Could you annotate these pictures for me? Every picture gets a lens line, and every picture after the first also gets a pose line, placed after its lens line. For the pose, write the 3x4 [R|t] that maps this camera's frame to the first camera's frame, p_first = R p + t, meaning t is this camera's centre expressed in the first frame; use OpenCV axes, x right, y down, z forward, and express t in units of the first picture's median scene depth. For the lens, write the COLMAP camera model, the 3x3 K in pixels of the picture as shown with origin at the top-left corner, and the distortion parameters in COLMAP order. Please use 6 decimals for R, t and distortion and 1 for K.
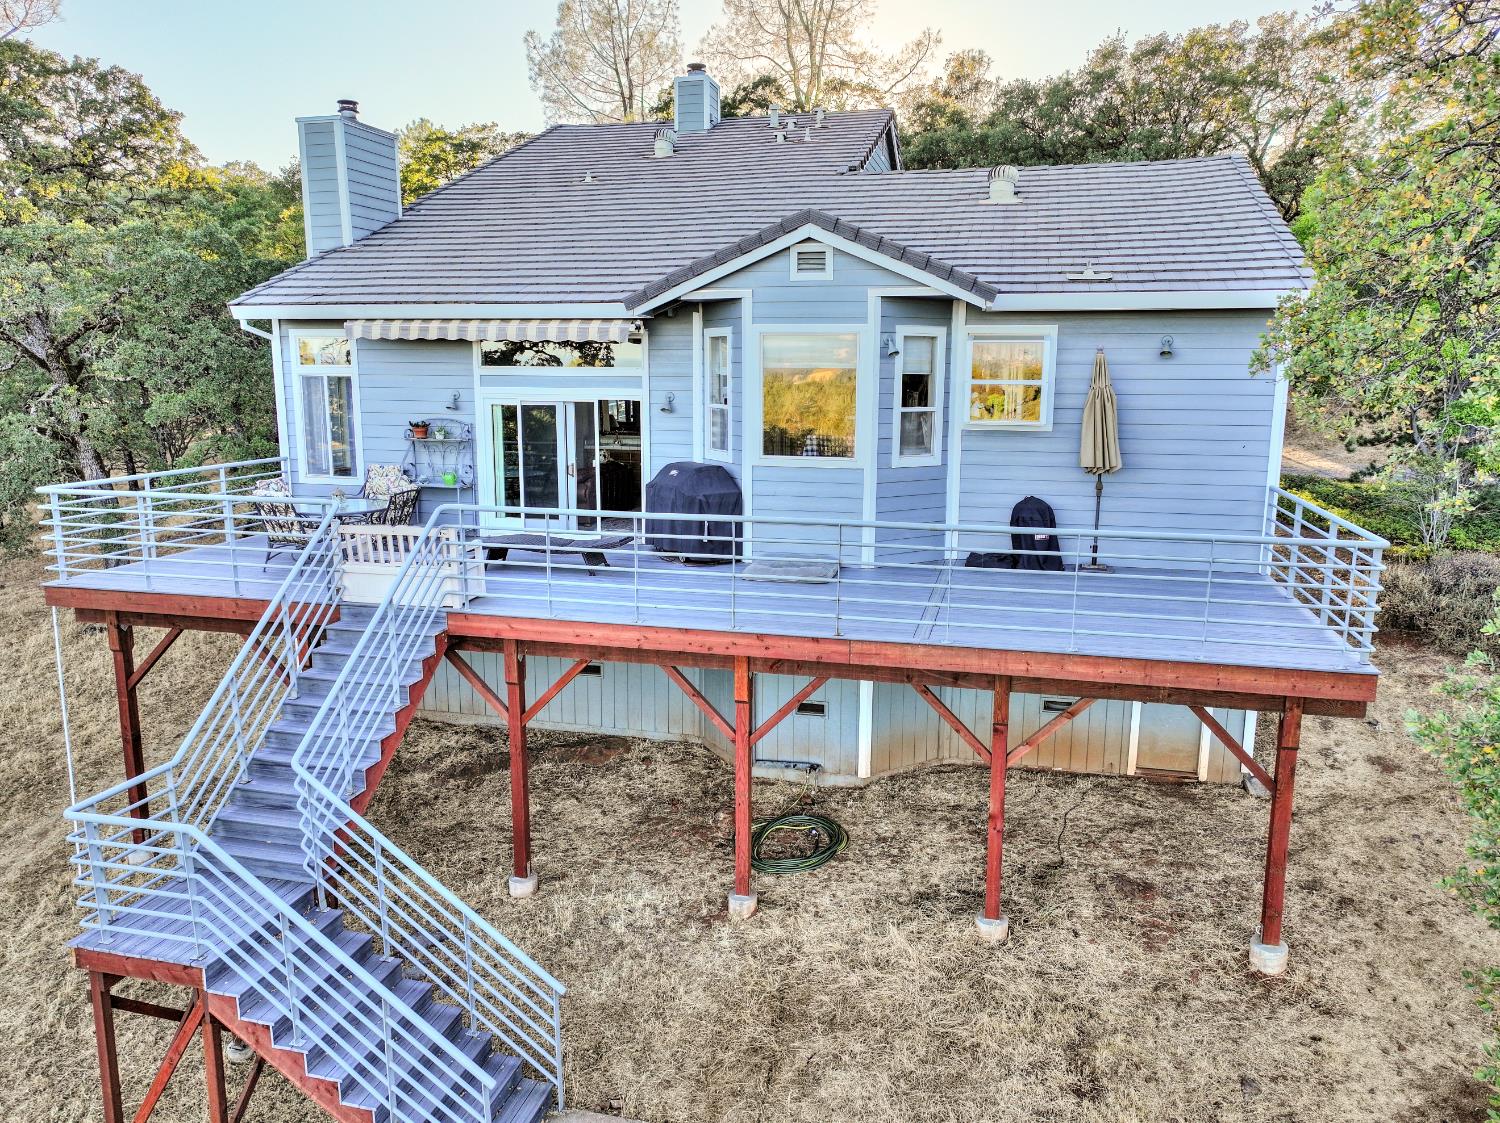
lens RADIAL K [[1053.0, 0, 749.8], [0, 1053.0, 562.1], [0, 0, 1]] dist [-0.006996, 0.021946]
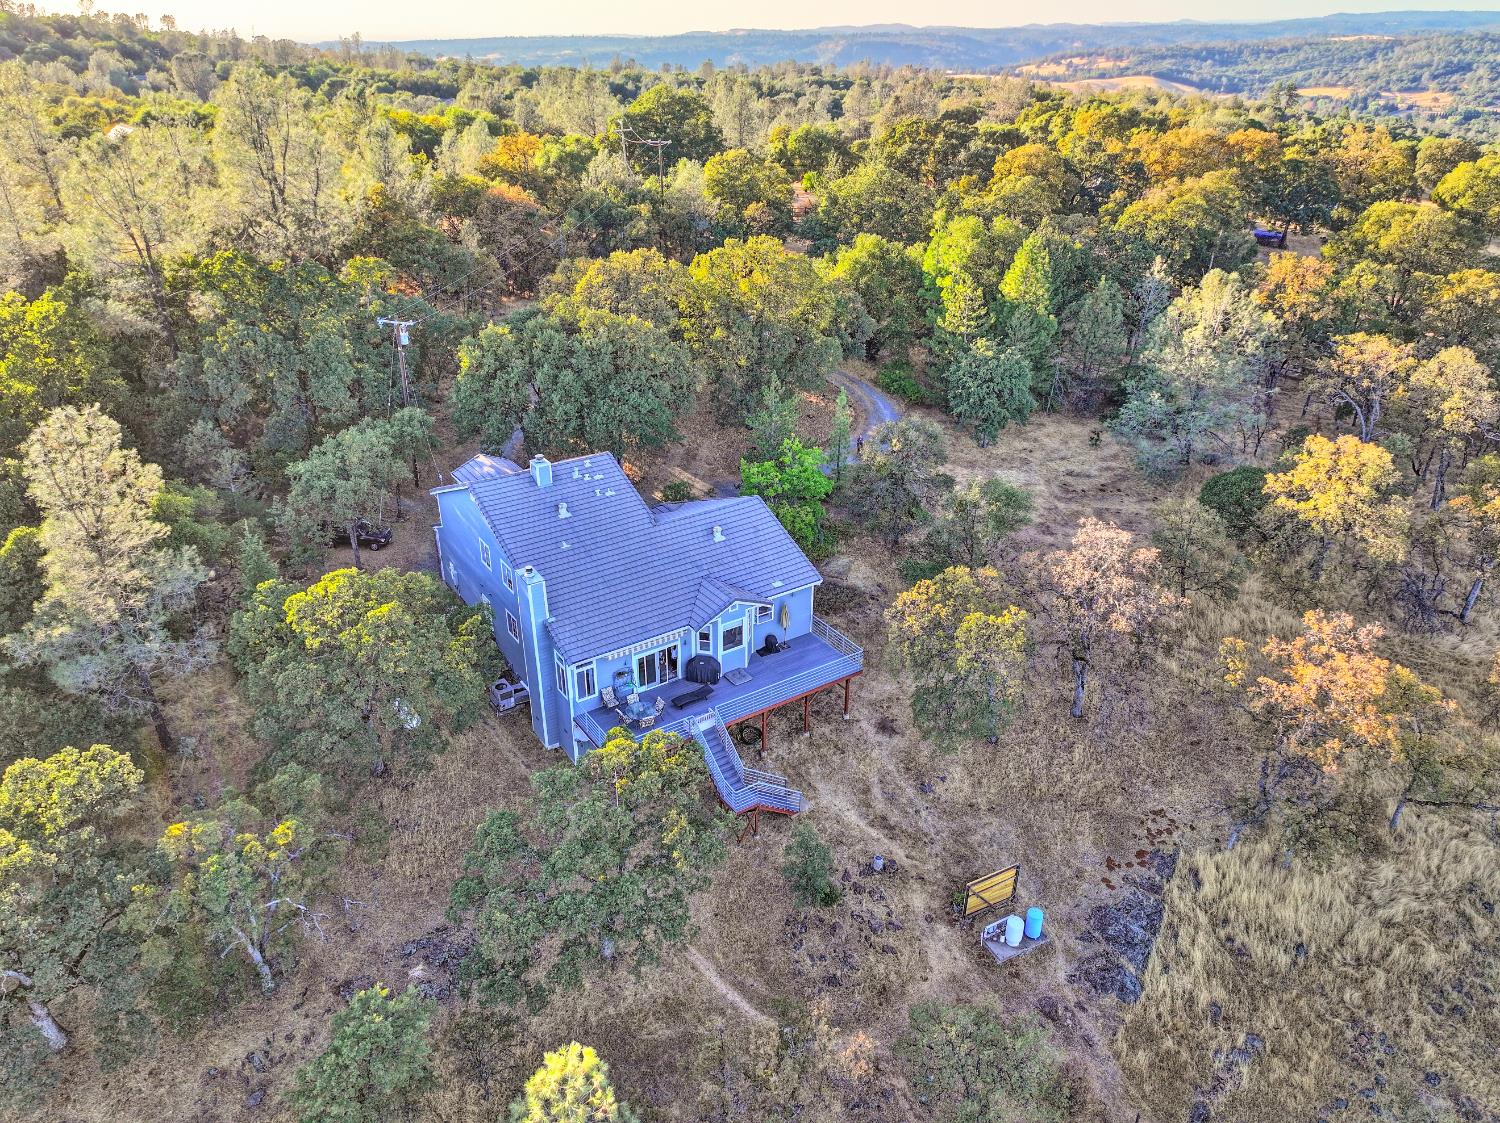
lens RADIAL K [[1053.0, 0, 750.9], [0, 1053.0, 560.1], [0, 0, 1]] dist [-0.006996, 0.021946]
pose [[0.668427, -0.343421, 0.659749, -2.473468], [0.136963, 0.928687, 0.344647, -1.819398], [-0.731059, -0.140010, 0.667795, -1.697883]]
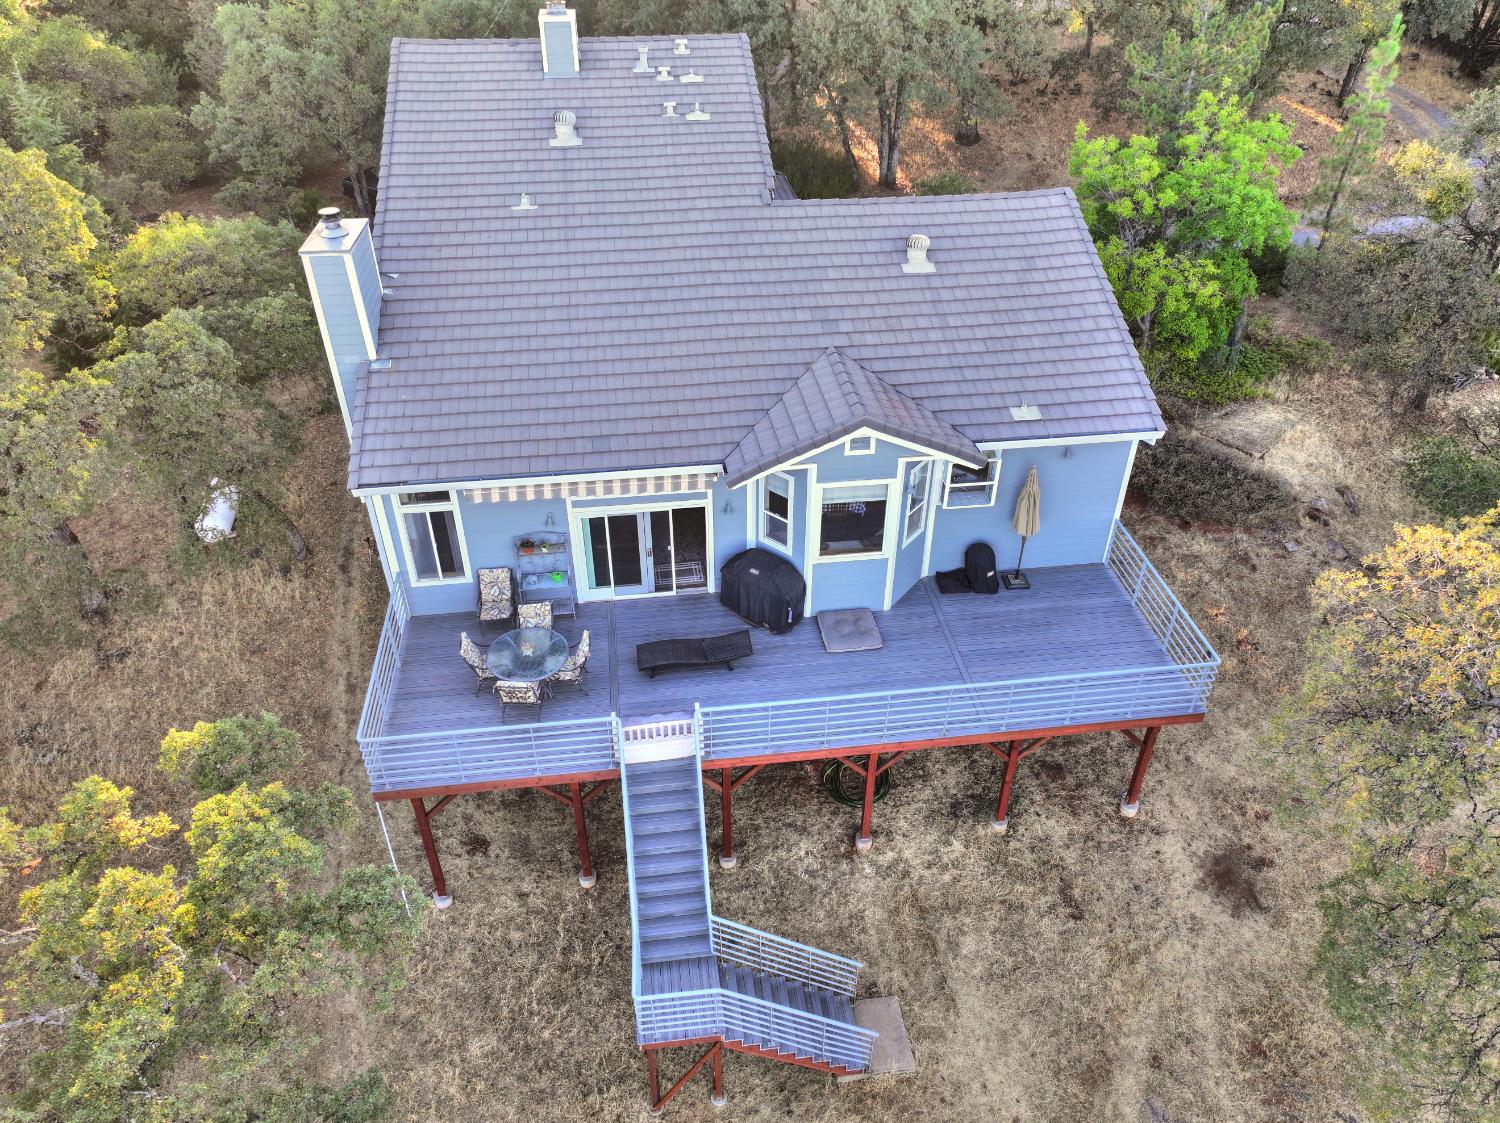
lens RADIAL K [[1053.0, 0, 750.3], [0, 1053.0, 558.3], [0, 0, 1]] dist [-0.006996, 0.021946]
pose [[0.929713, -0.219796, 0.295506, -0.526129], [0.069413, 0.892581, 0.445513, -0.782692], [-0.361685, -0.393687, 0.845100, -0.197652]]
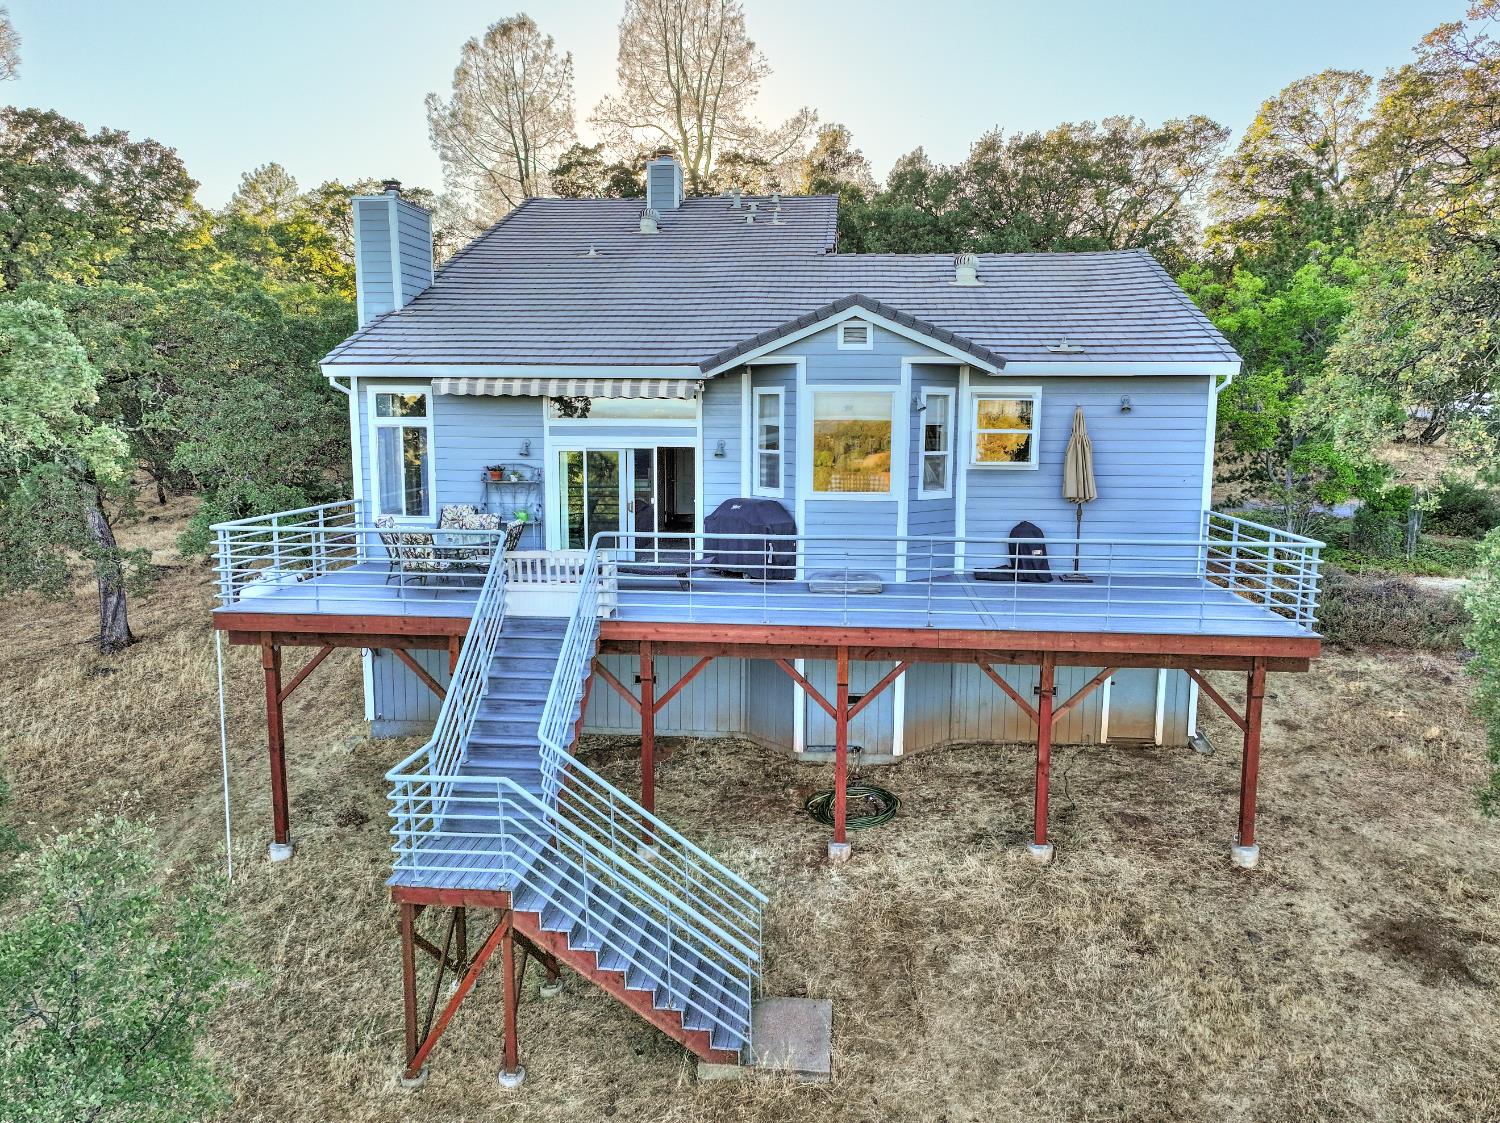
lens RADIAL K [[1053.0, 0, 749.6], [0, 1053.0, 563.4], [0, 0, 1]] dist [-0.006996, 0.021946]
pose [[0.988304, -0.020690, 0.151084, -0.257251], [0.027117, 0.998807, -0.040603, 0.030422], [-0.150063, 0.044225, 0.987687, -0.195796]]
